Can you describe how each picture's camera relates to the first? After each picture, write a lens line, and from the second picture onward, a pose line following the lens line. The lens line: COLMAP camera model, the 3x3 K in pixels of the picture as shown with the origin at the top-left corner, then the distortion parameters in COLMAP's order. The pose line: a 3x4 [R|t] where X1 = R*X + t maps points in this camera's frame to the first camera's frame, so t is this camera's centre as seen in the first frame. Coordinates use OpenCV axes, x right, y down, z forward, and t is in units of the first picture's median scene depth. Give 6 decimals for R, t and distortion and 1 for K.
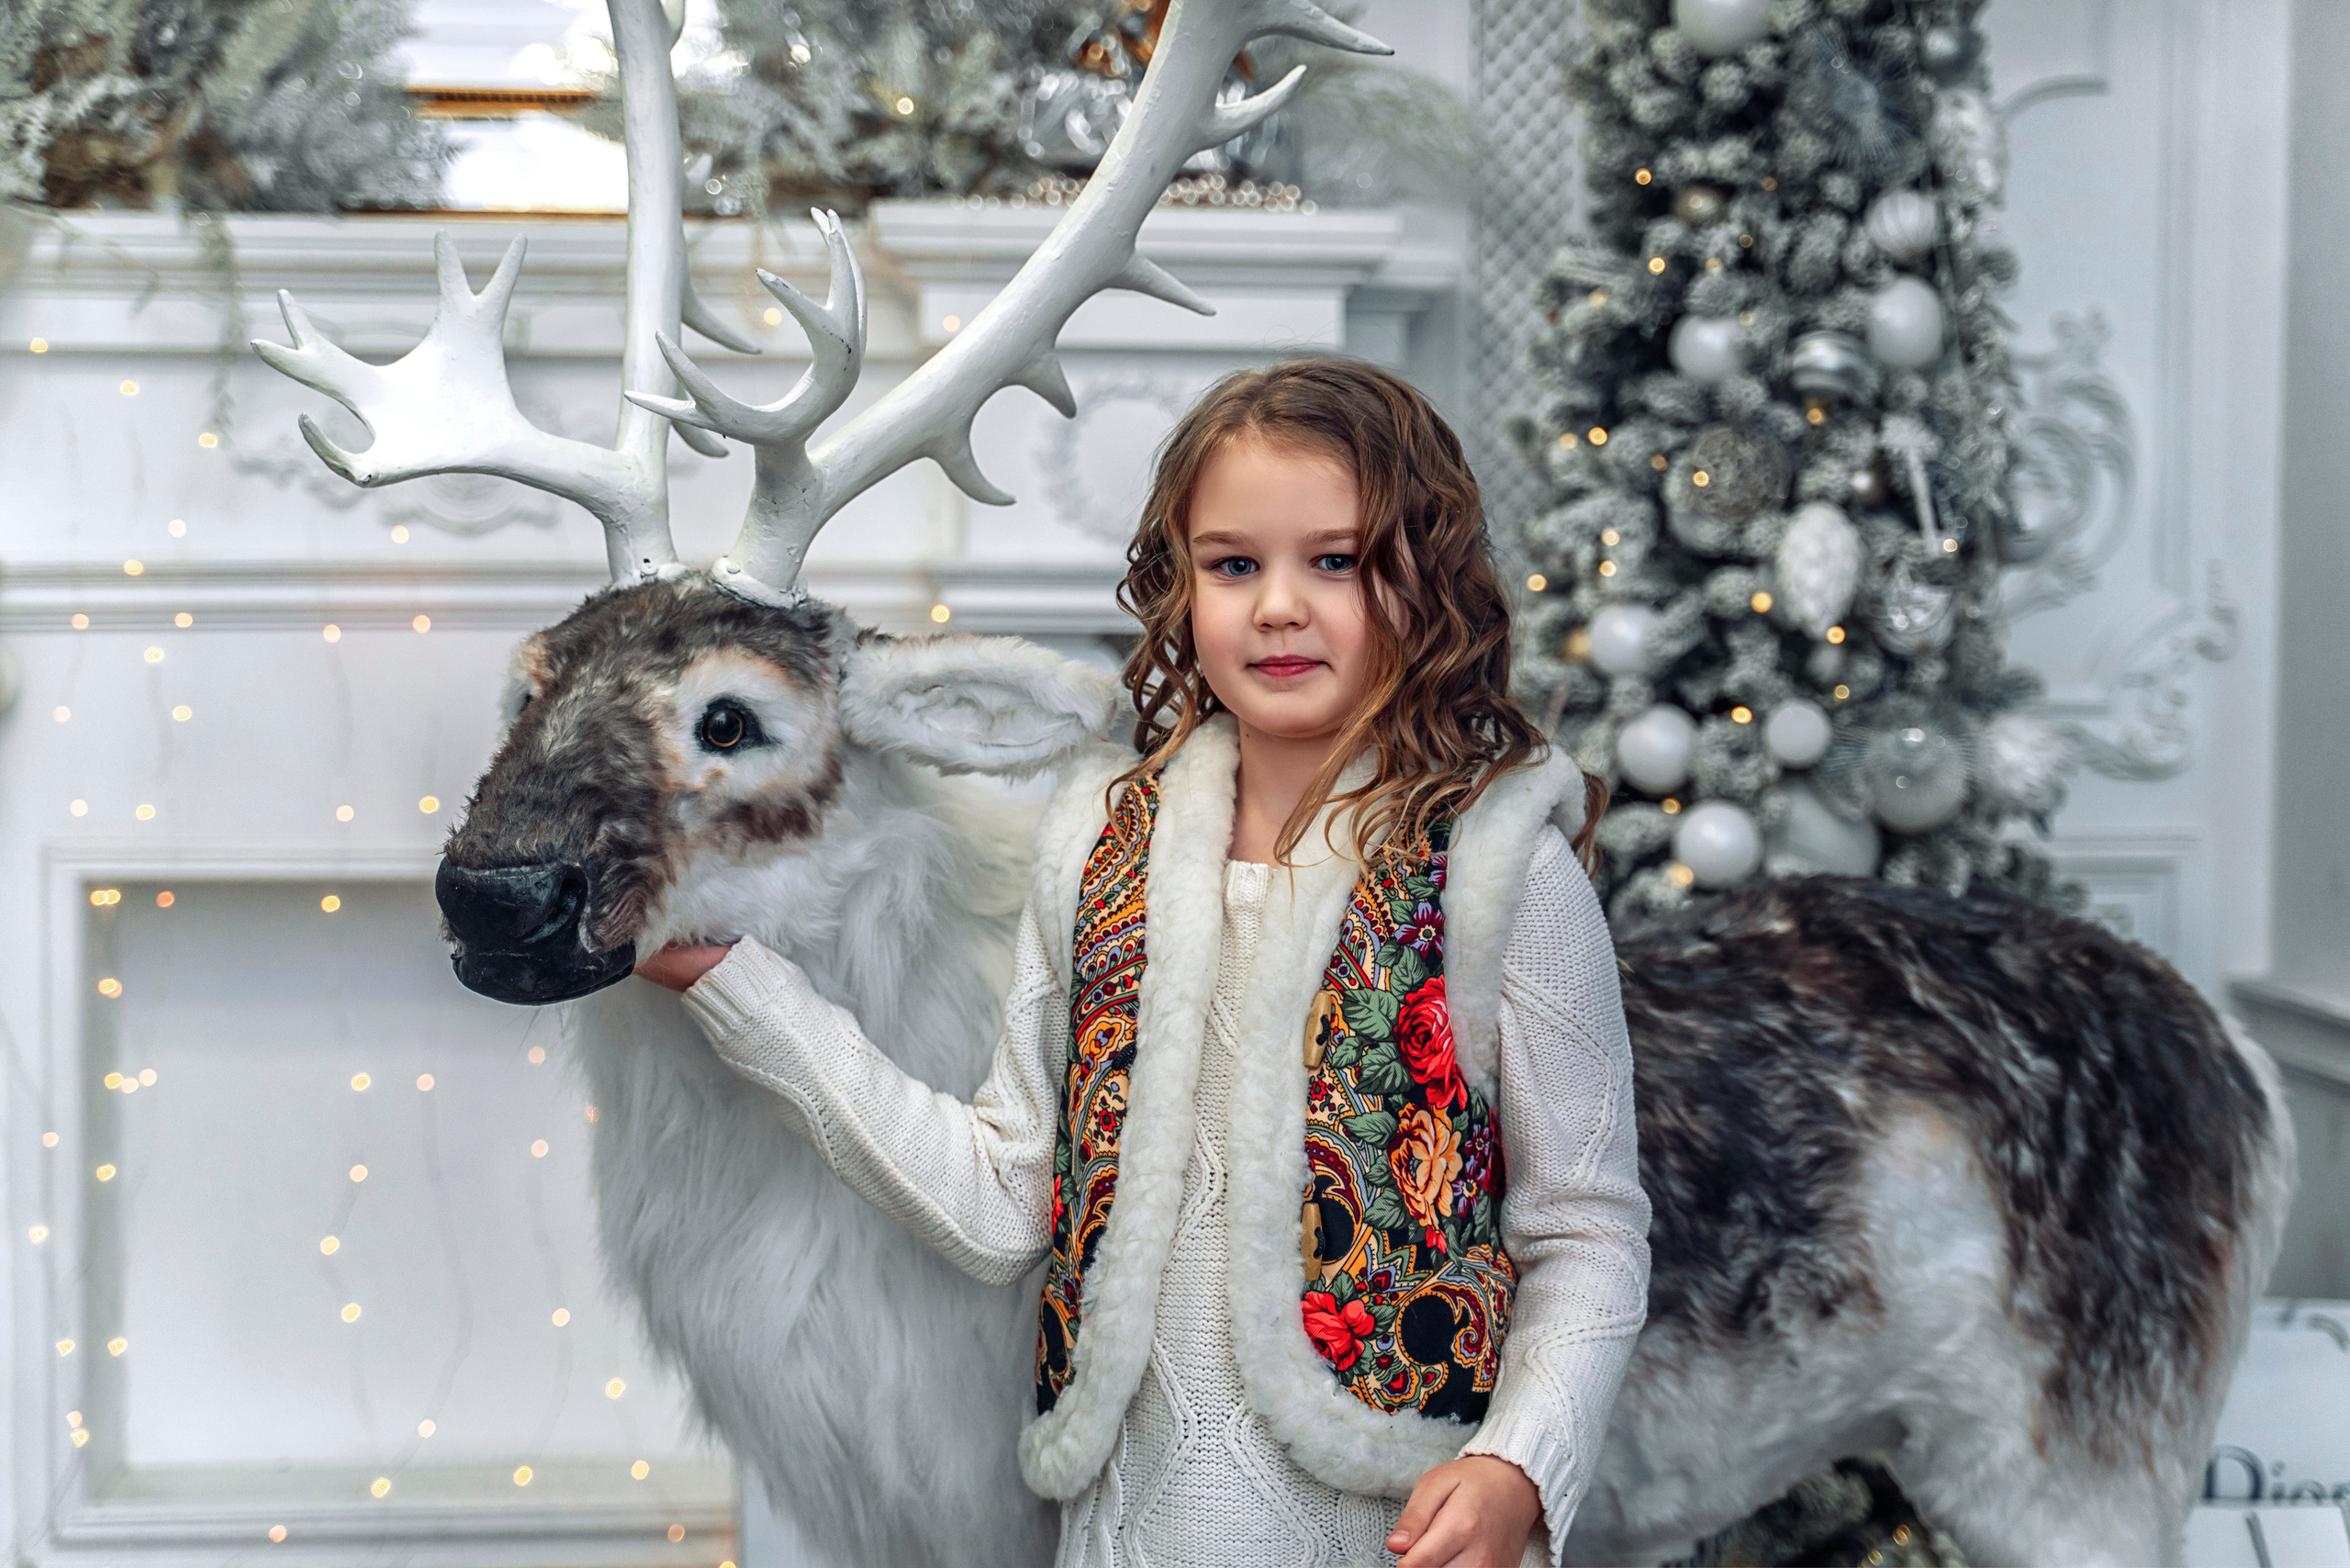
lens RADIAL K [[3550.0, 0, 1175.0], [0, 3550.0, 784.0], [0, 0, 1]] dist [0.001803, -0.024695]
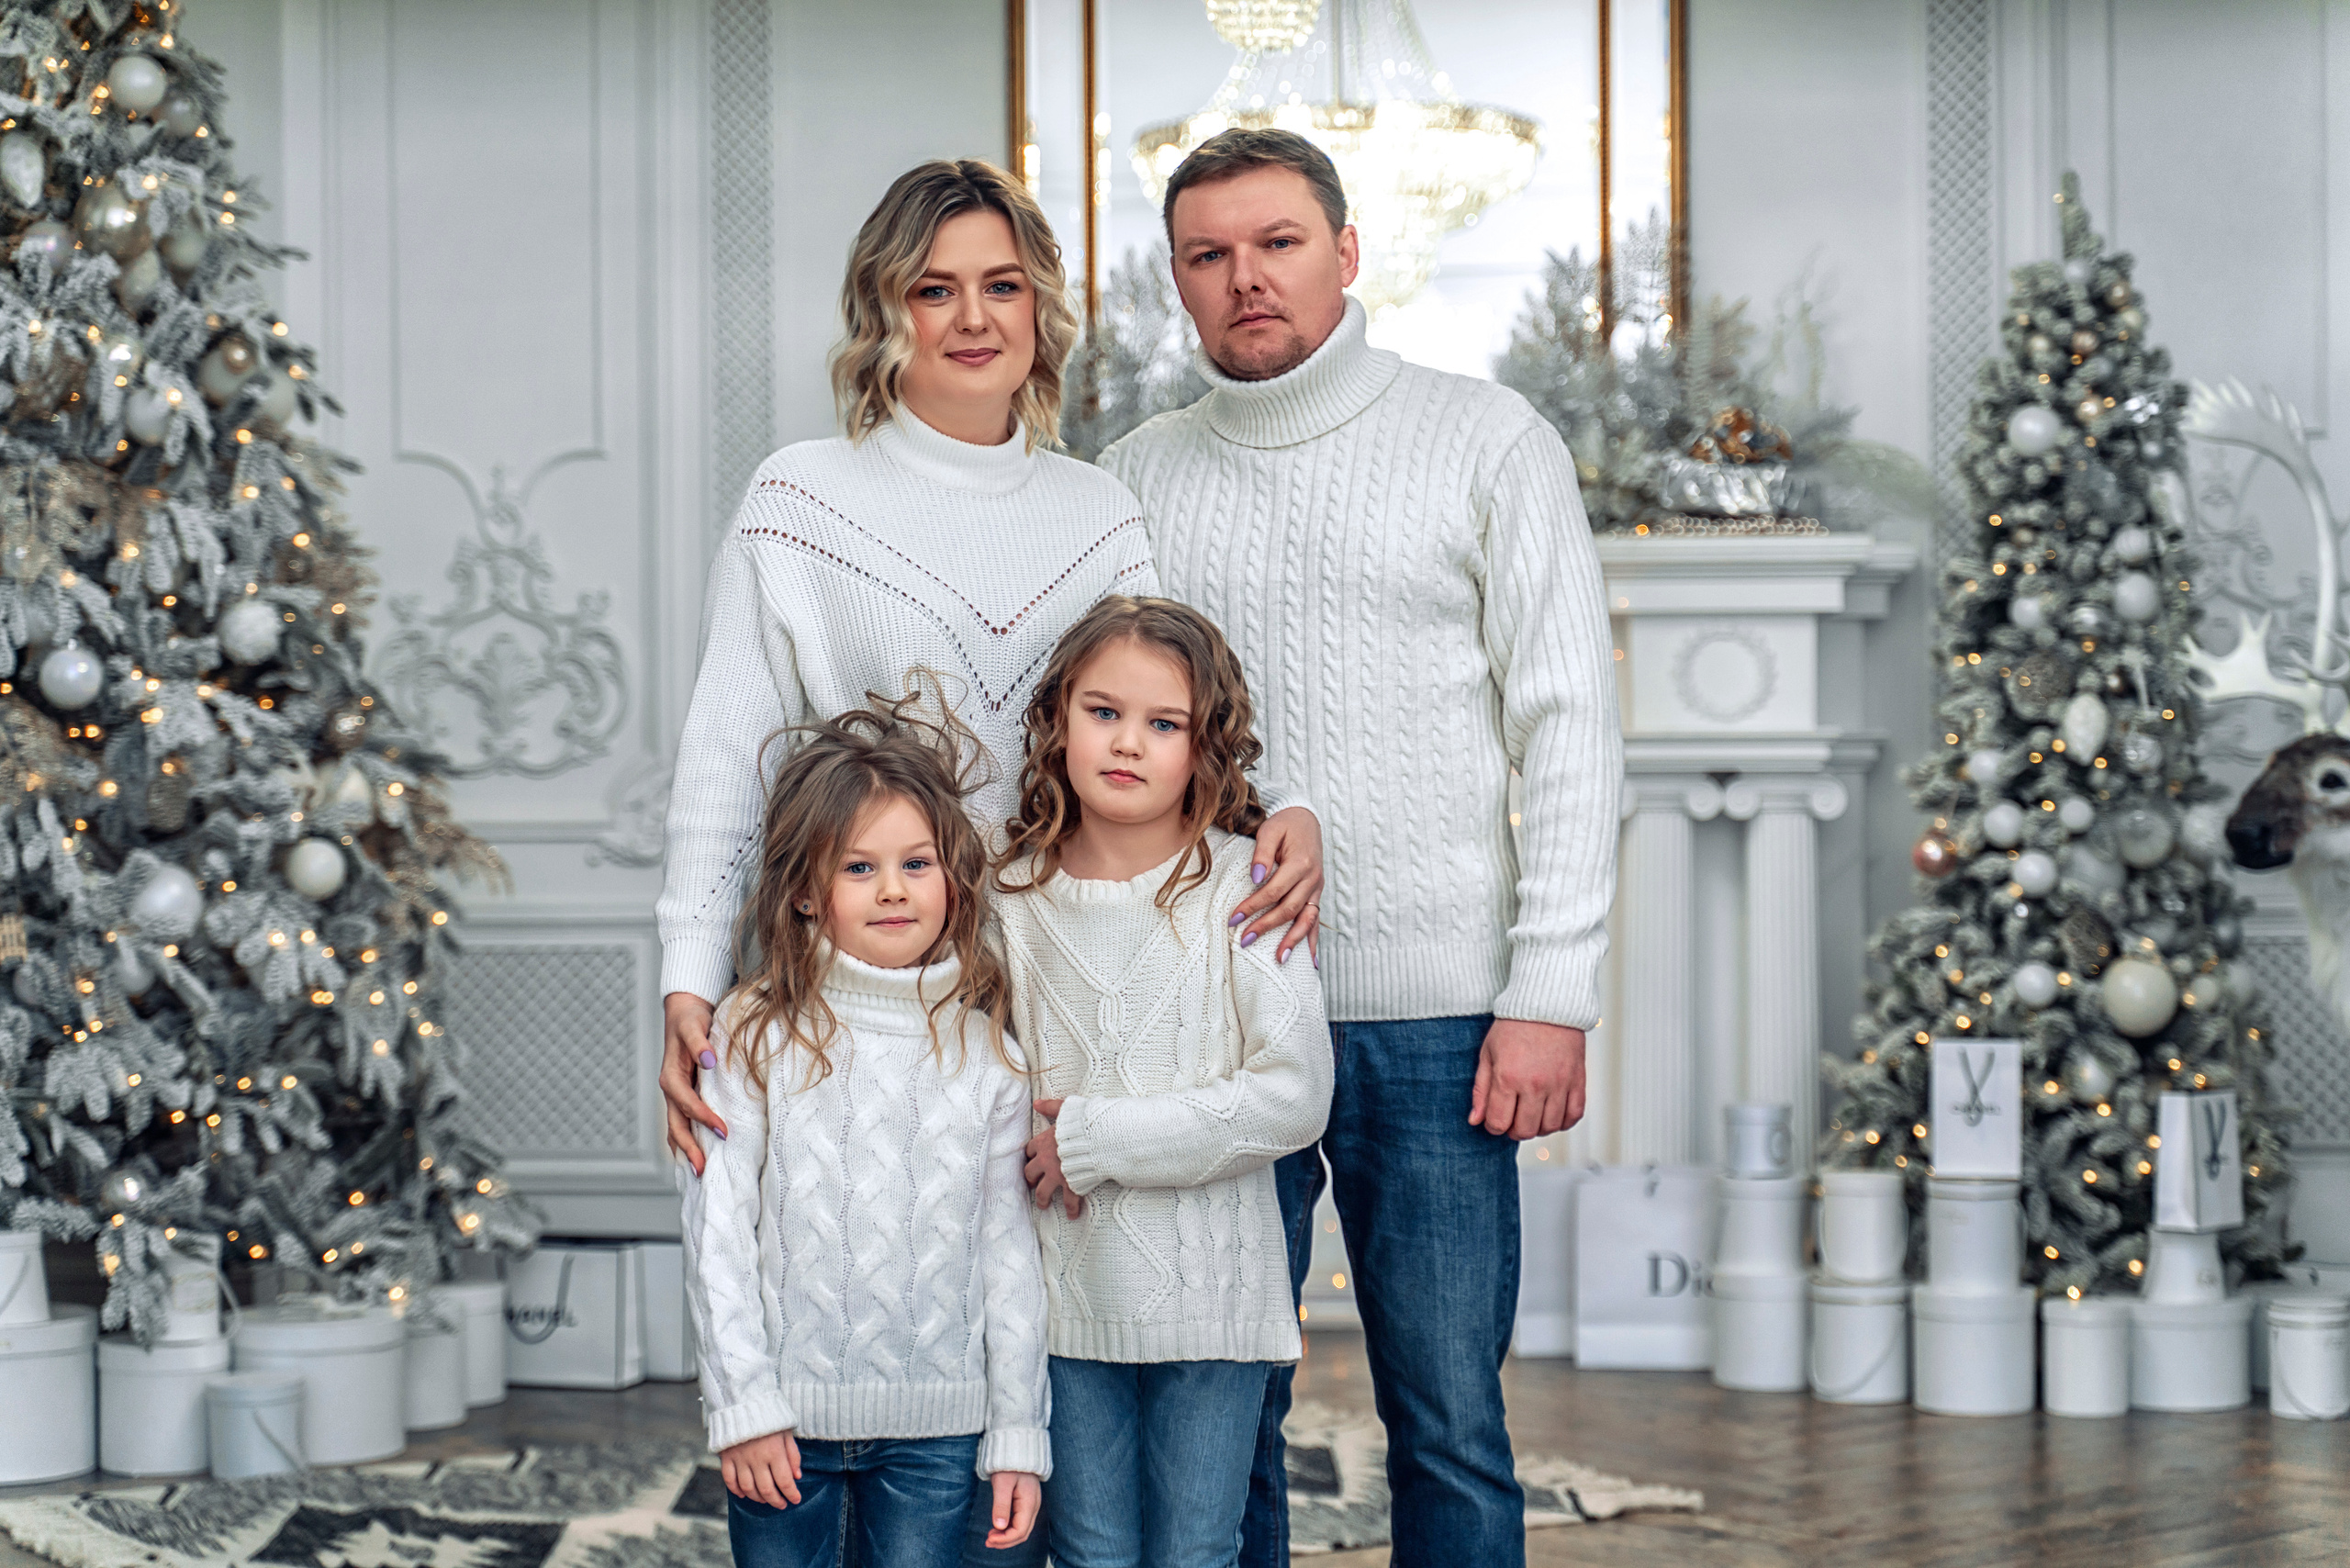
lens RADIAL K [[4157.4, 0, 1175.0], [0, 4157.4, 784.0], [0, 0, 1]] dist [0.040020, 0.037722]
pose [[0.987263, -0.010975, -0.158717, 0.052771], [0.002097, 0.998429, -0.055998, 0.091547], [0.159082, 0.054952, 0.985735, -1.251280]]
